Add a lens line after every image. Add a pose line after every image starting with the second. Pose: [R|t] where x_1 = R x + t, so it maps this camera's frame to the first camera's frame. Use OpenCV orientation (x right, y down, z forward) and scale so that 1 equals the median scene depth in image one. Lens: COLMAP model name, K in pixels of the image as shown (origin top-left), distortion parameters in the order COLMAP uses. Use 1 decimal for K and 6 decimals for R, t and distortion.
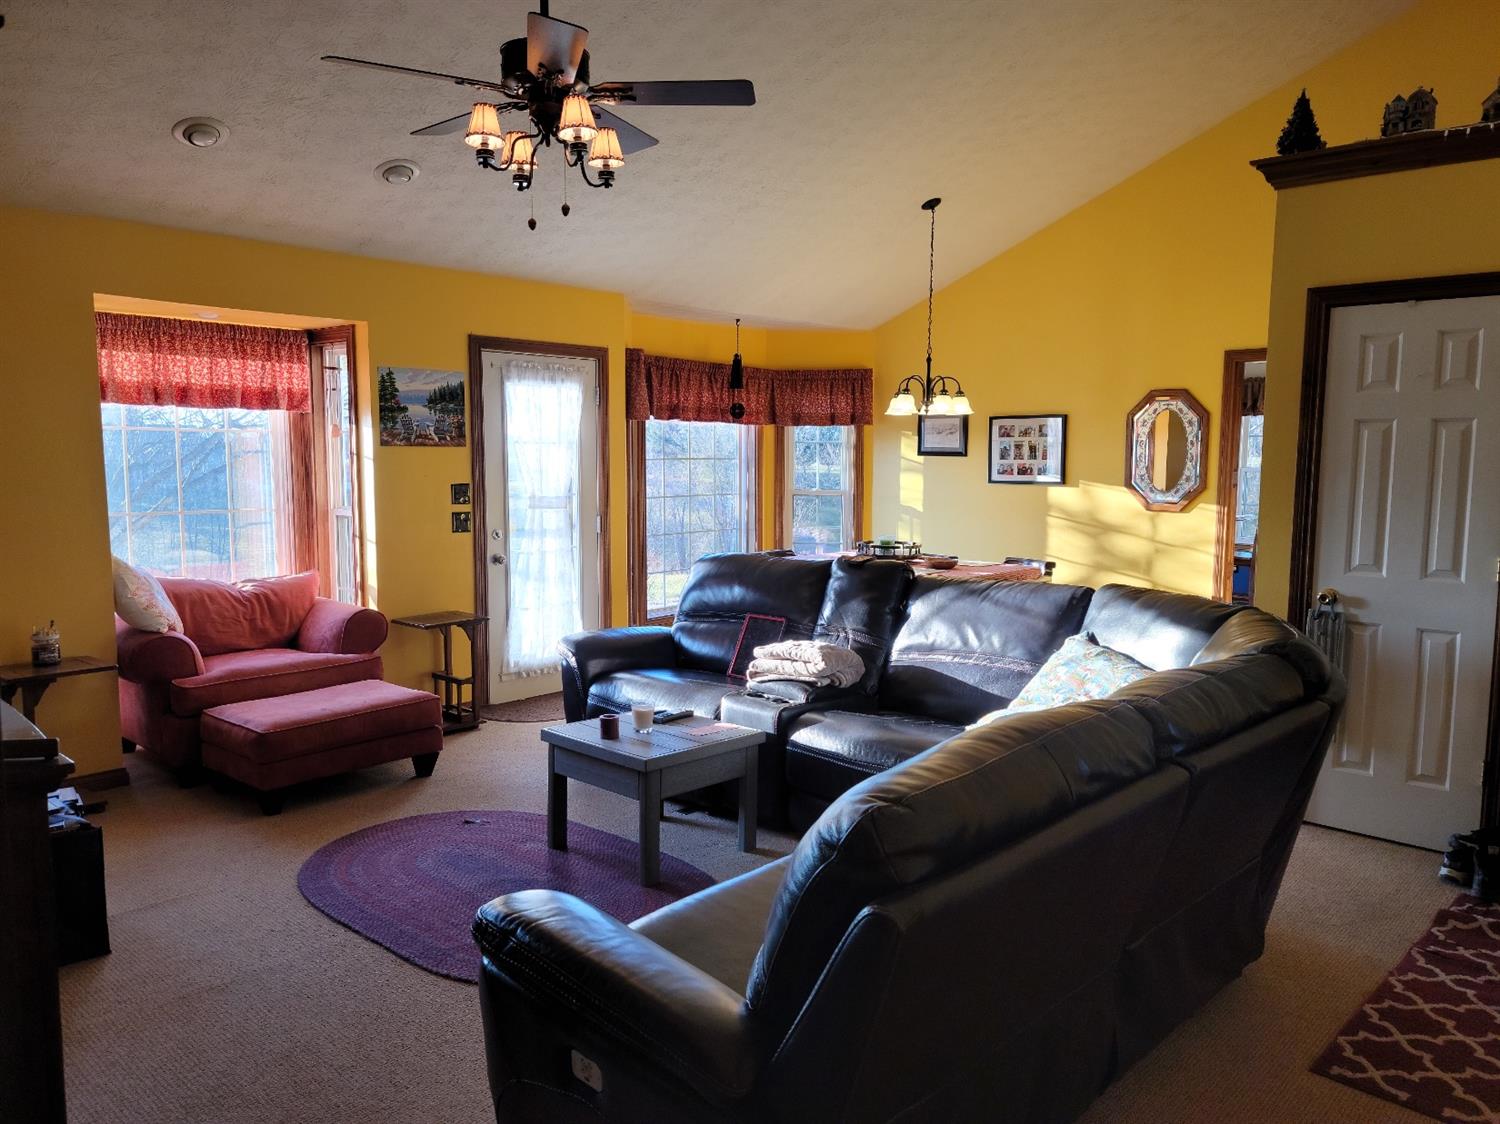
lens RADIAL K [[1107.9, 0, 751.4], [0, 1107.9, 560.7], [0, 0, 1]] dist [0.064062, -0.056958]
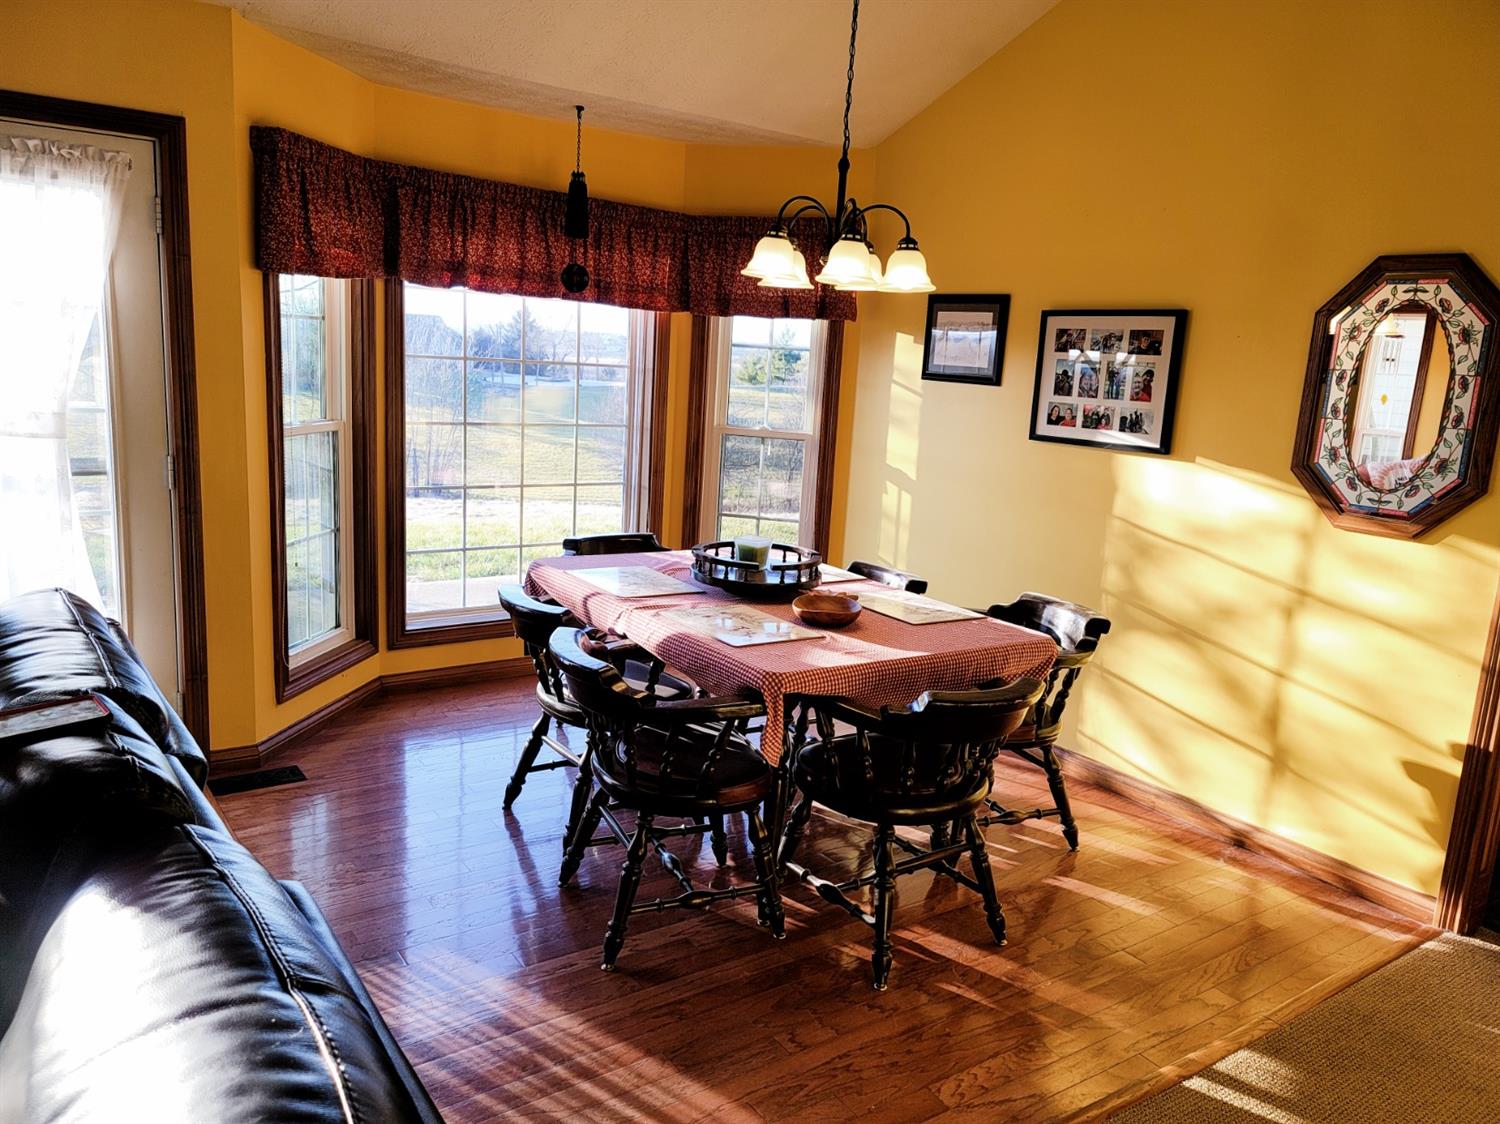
lens RADIAL K [[1078.1, 0, 748.0], [0, 1078.1, 567.5], [0, 0, 1]] dist [0.033995, -0.014056]
pose [[0.970554, 0.097912, -0.220088, 0.206989], [-0.078963, 0.992500, 0.093325, -0.047728], [0.227575, -0.073199, 0.971006, 0.478738]]
